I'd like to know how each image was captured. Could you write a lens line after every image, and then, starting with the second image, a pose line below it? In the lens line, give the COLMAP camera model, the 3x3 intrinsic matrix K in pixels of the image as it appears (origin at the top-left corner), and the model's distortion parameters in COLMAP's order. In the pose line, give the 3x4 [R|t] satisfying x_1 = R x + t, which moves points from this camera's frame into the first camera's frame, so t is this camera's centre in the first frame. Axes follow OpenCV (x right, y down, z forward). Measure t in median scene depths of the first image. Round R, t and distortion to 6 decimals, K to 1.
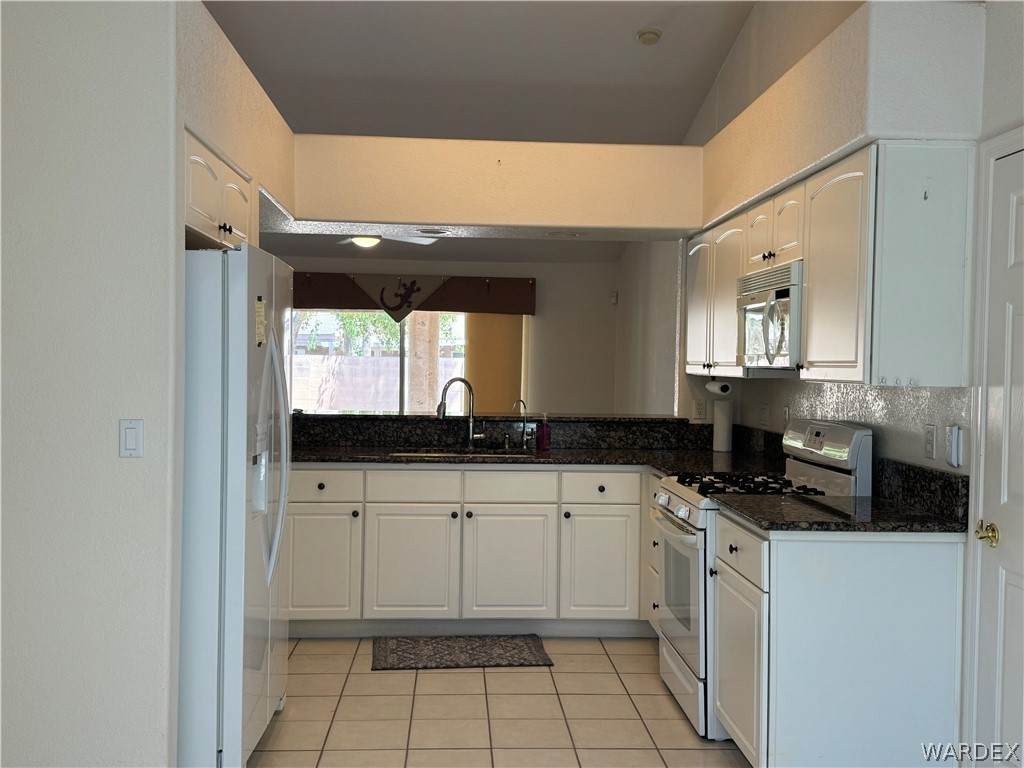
lens RADIAL K [[1028.7, 0, 512.0], [0, 1028.7, 384.0], [0, 0, 1]] dist [0.179977, -0.371160]
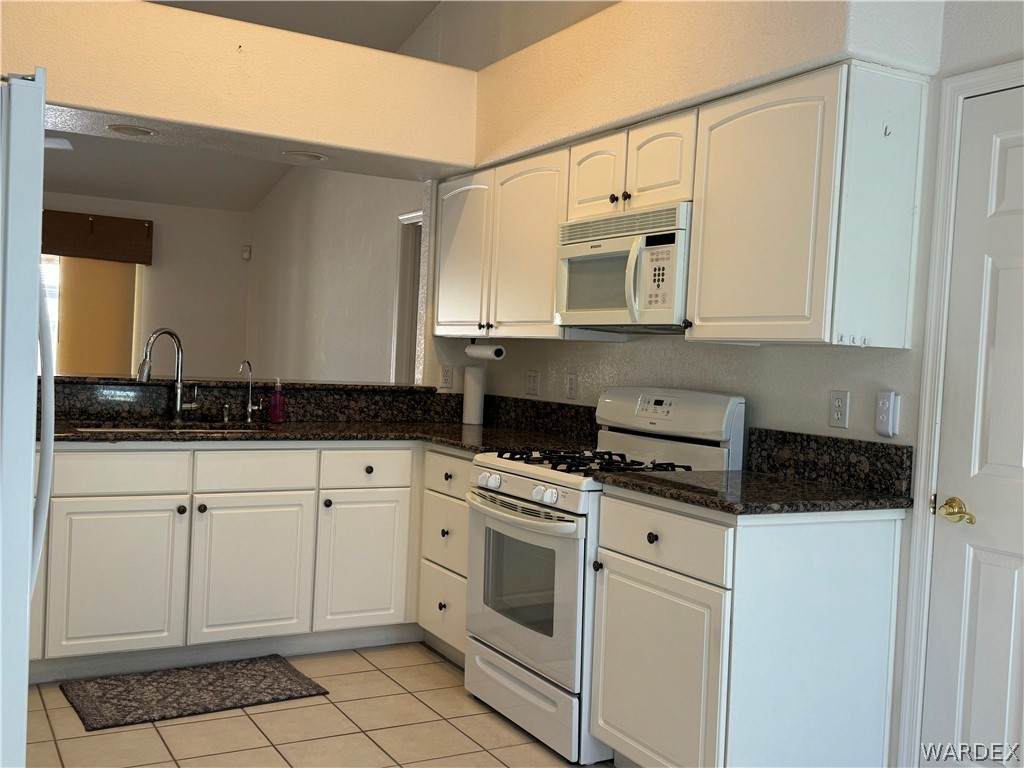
lens RADIAL K [[1028.7, 0, 512.0], [0, 1028.7, 384.0], [0, 0, 1]] dist [0.179977, -0.371160]
pose [[0.898209, 0.014684, 0.439324, -0.175198], [-0.024176, 0.999579, 0.016019, 0.017416], [-0.438904, -0.025010, 0.898186, 0.212707]]
